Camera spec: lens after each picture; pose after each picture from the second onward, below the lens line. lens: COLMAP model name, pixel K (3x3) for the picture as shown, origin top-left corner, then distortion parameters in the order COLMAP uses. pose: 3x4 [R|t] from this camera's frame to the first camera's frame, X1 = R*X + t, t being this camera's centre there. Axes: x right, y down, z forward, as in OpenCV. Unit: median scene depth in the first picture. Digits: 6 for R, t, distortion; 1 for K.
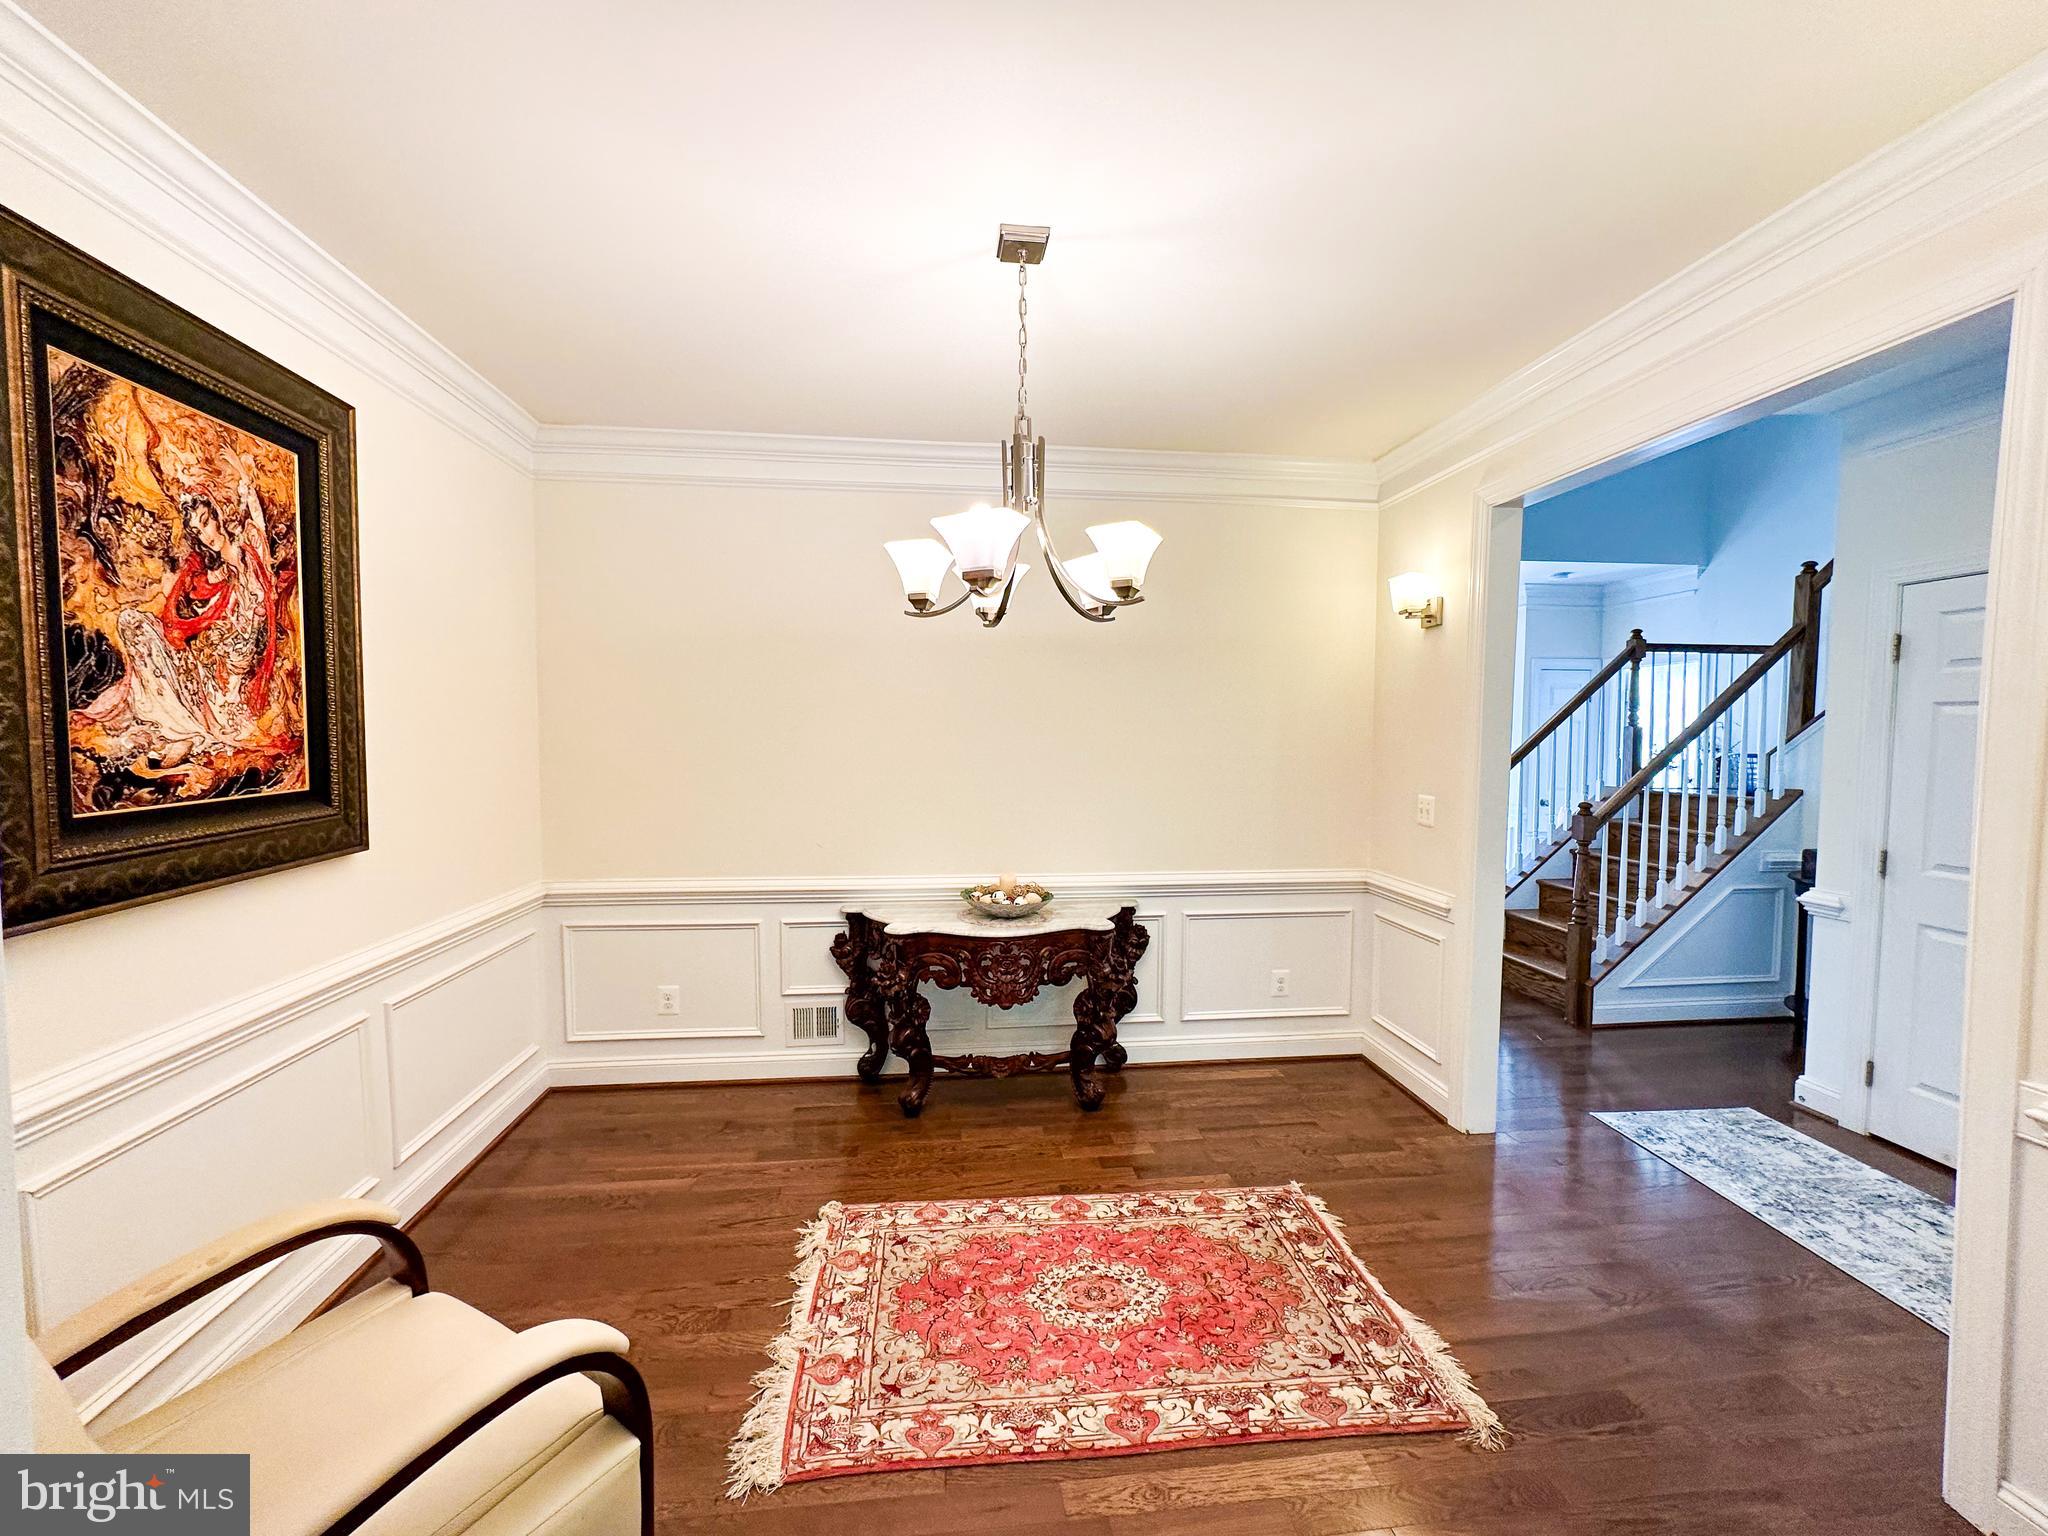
lens RADIAL K [[815.0, 0, 1024.7], [0, 815.0, 775.7], [0, 0, 1]] dist [-0.001388, 0.000401]
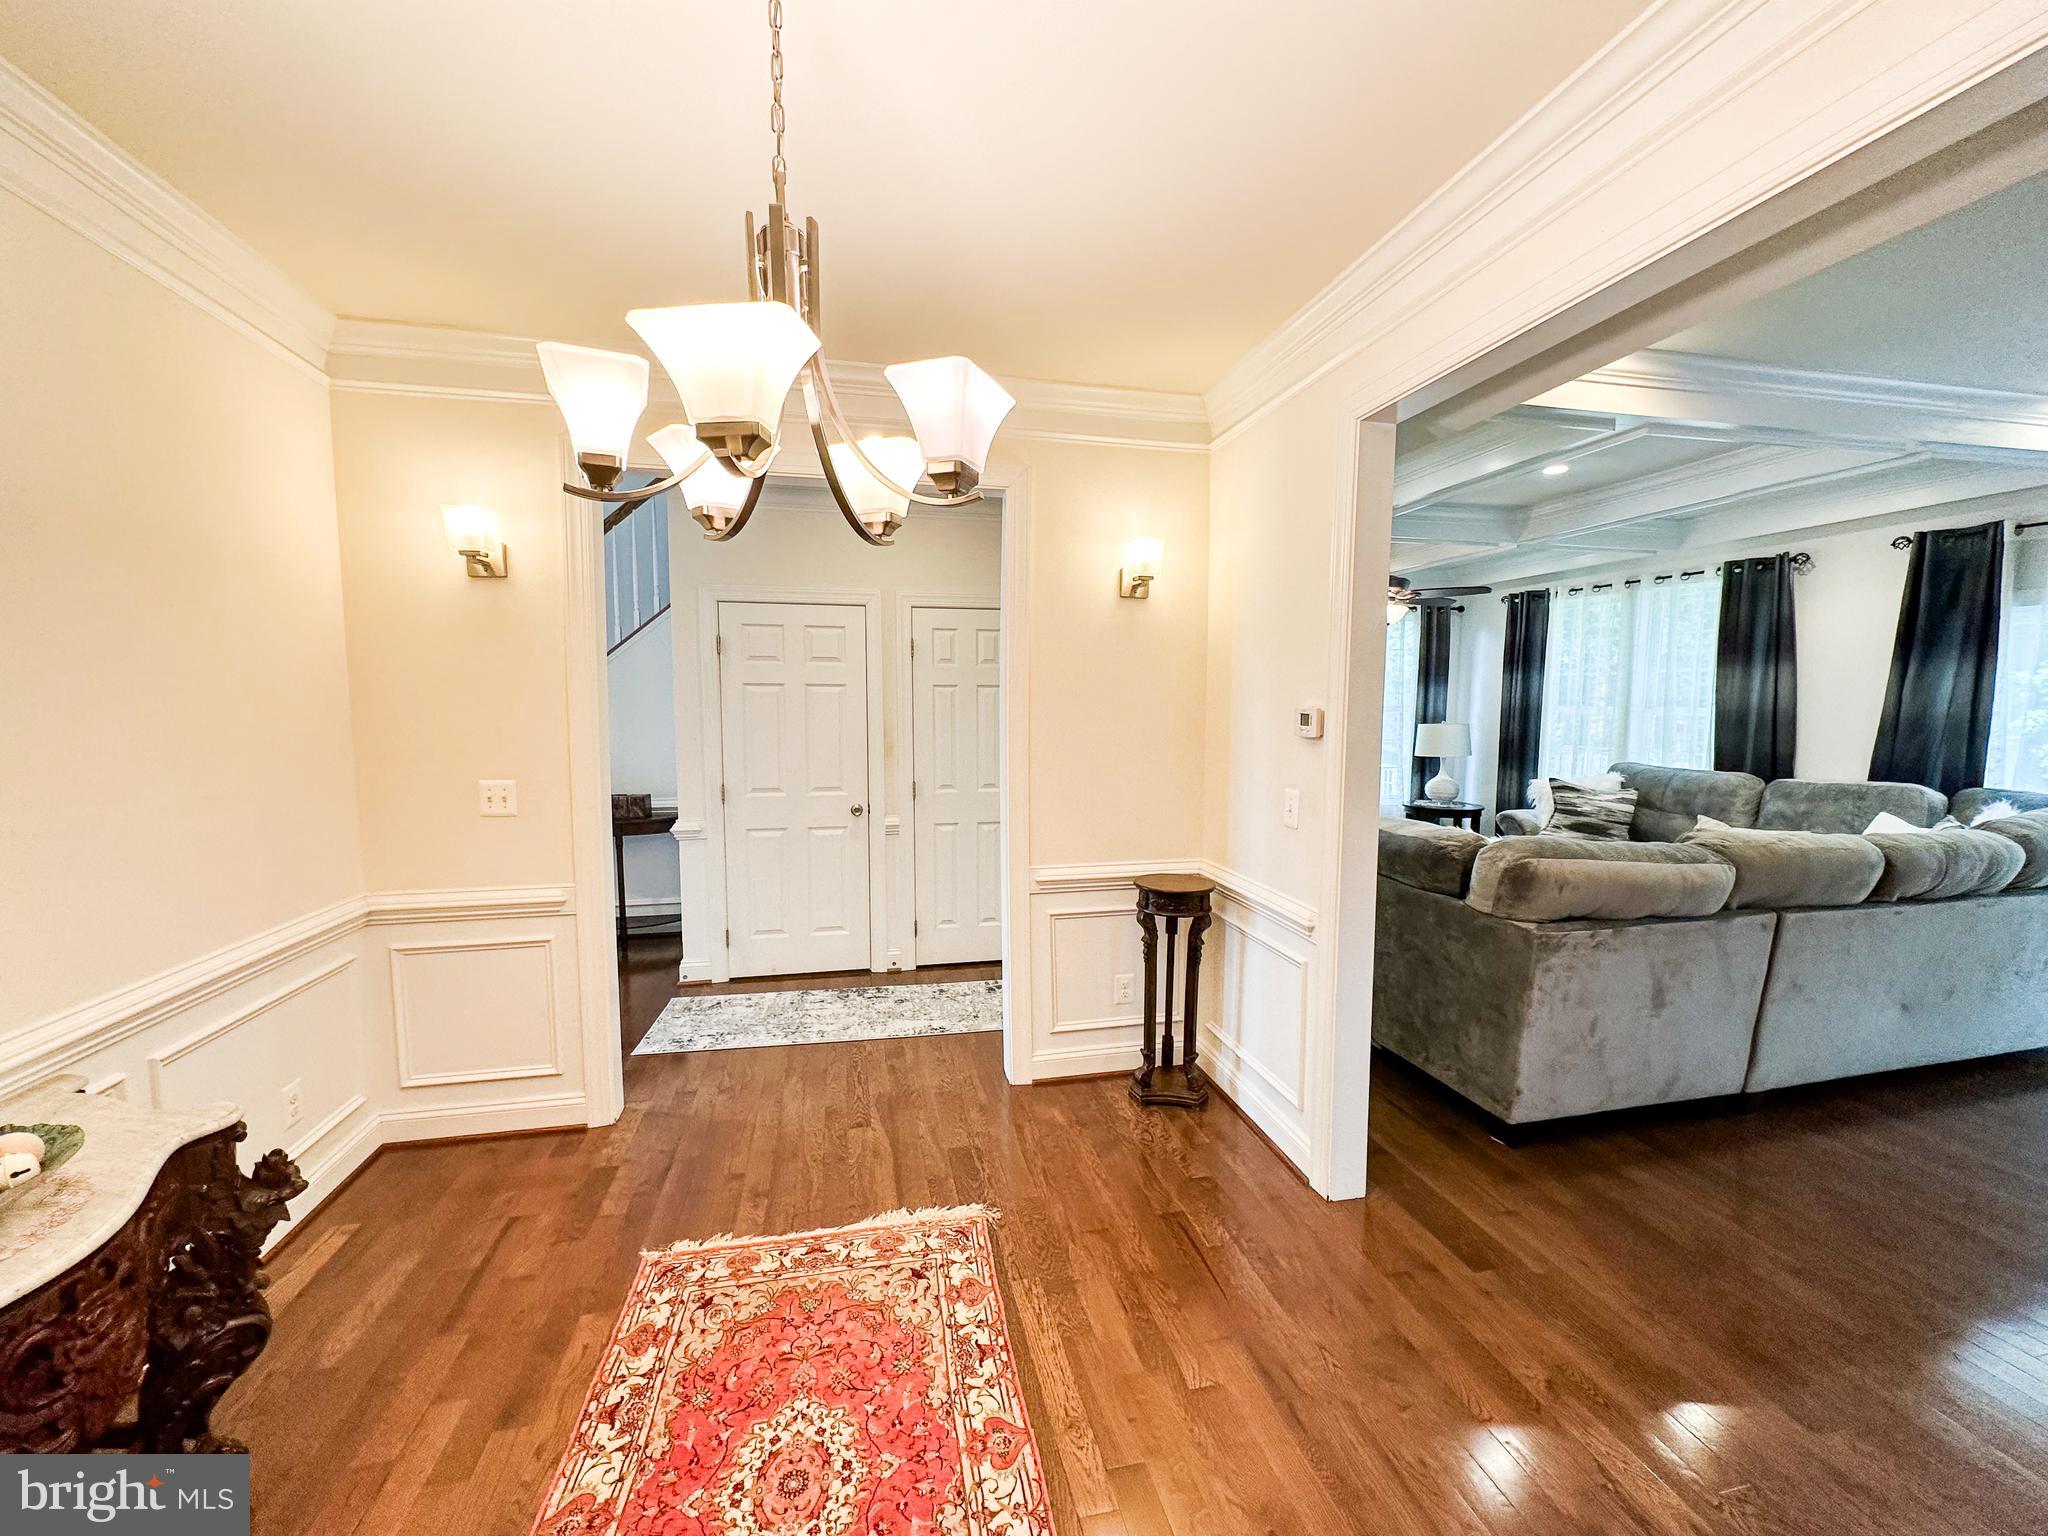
lens RADIAL K [[815.0, 0, 1024.7], [0, 815.0, 775.7], [0, 0, 1]] dist [-0.001388, 0.000401]
pose [[-0.104845, -0.091589, 0.990262, -0.432501], [0.053669, 0.993778, 0.097597, -0.036420], [-0.993039, 0.063379, -0.099277, 0.601136]]
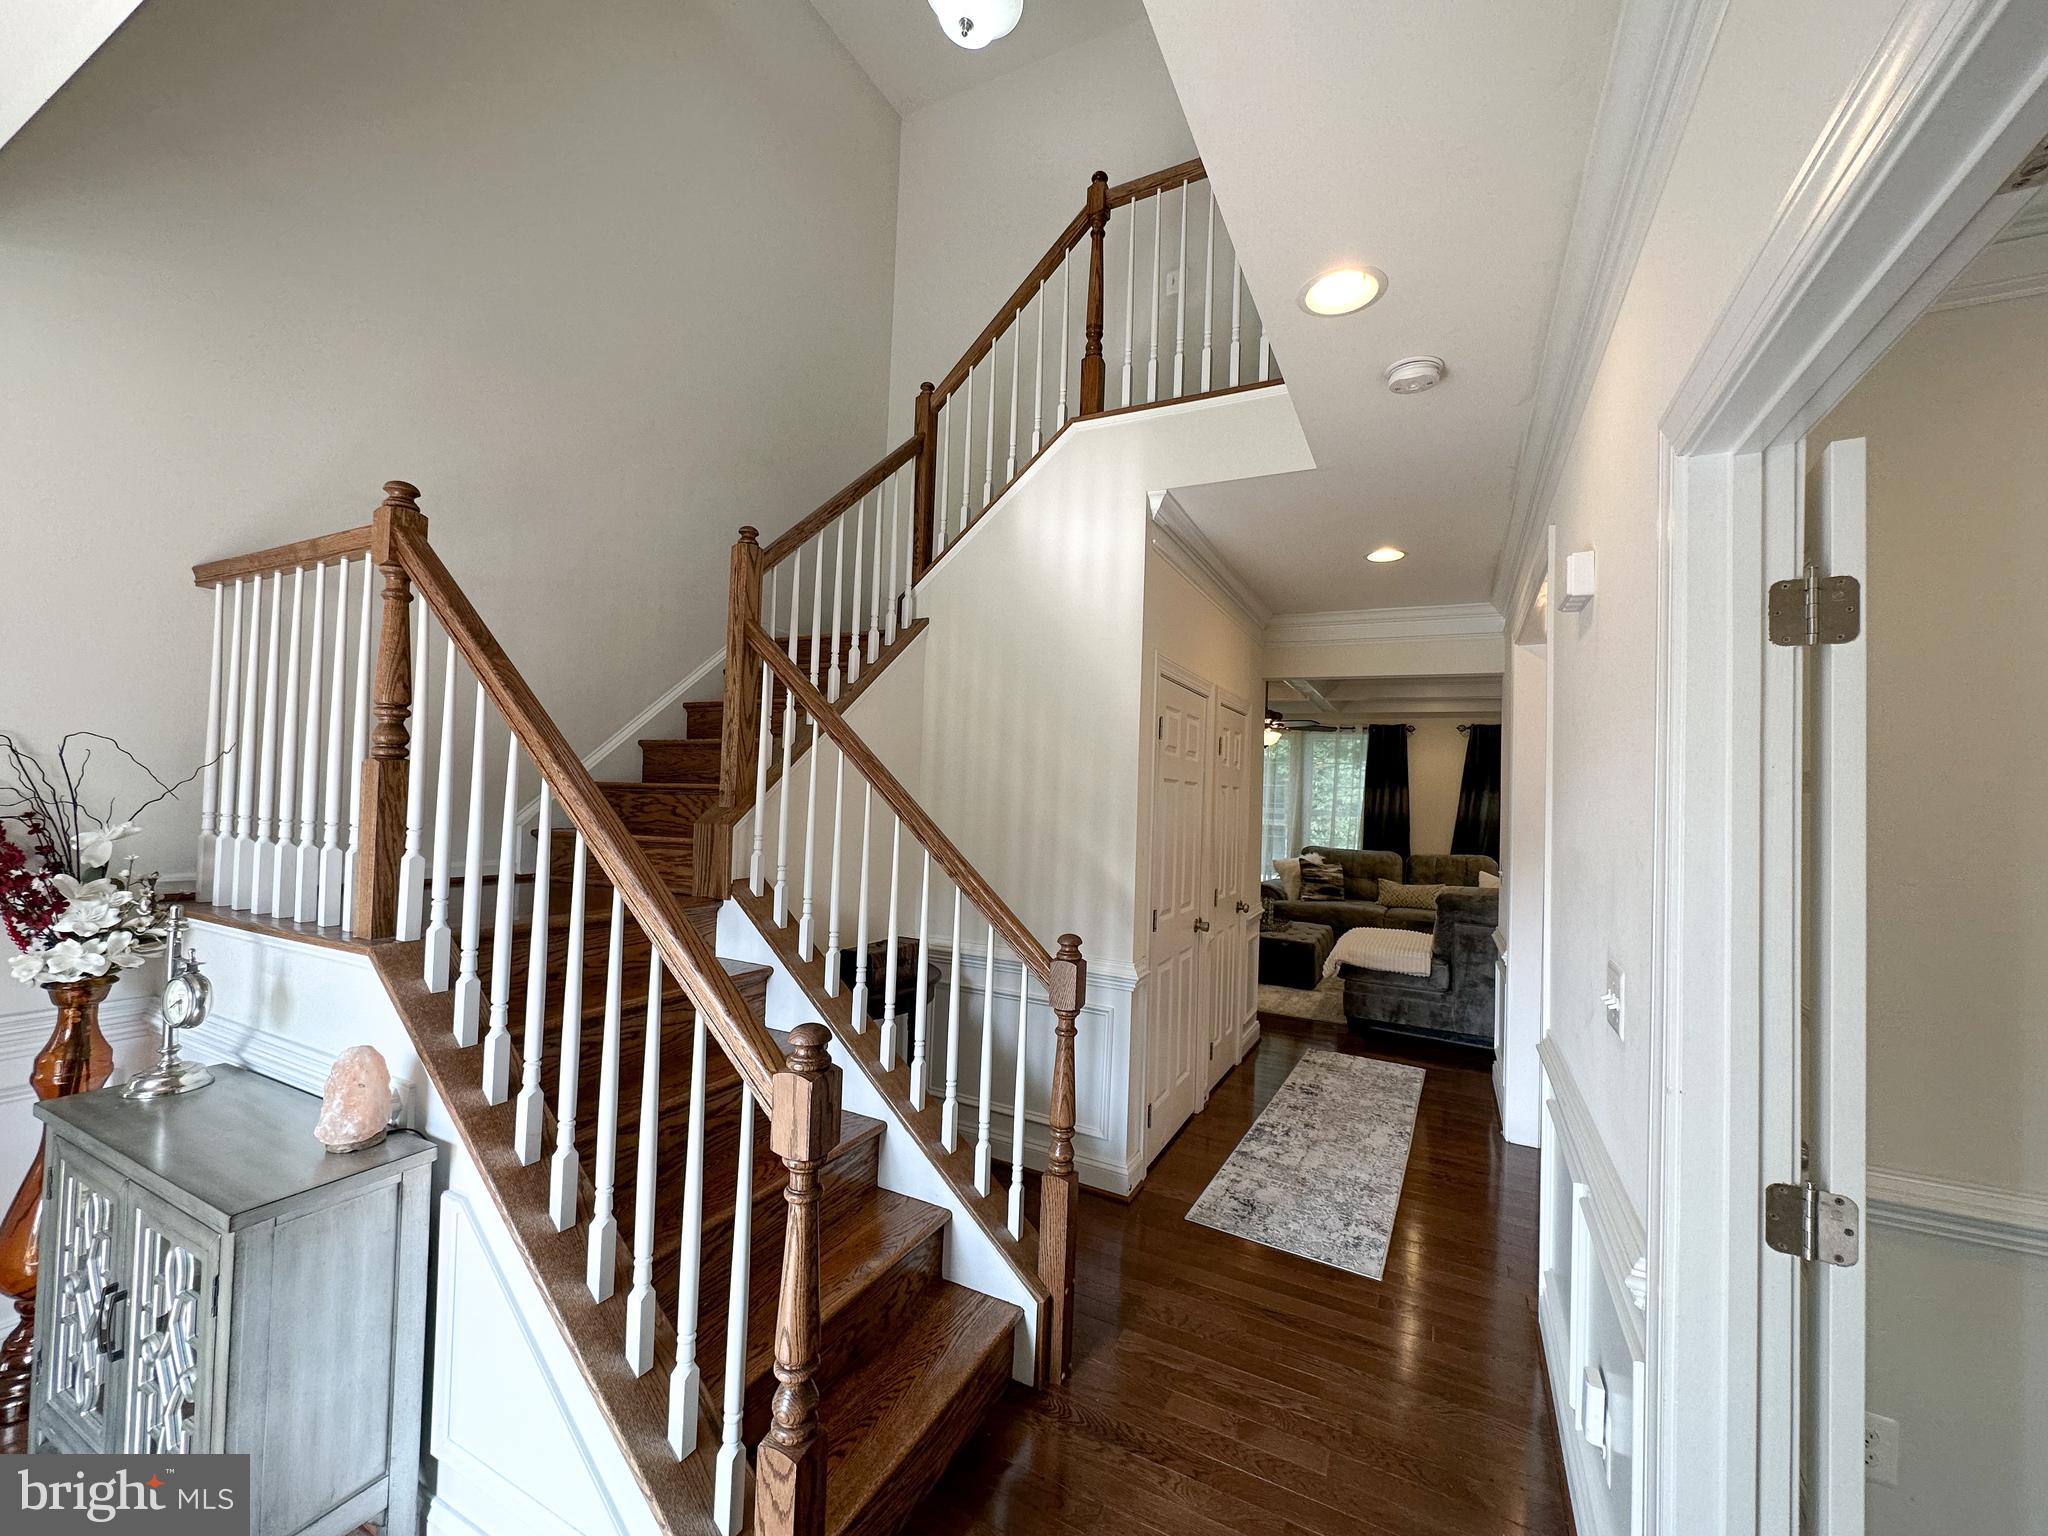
lens RADIAL K [[815.0, 0, 1024.7], [0, 815.0, 775.7], [0, 0, 1]] dist [-0.001388, 0.000401]
pose [[-0.834893, -0.014067, 0.550232, 0.588625], [-0.004248, 0.999808, 0.019115, -0.107506], [-0.550395, 0.013622, -0.834793, 1.995190]]
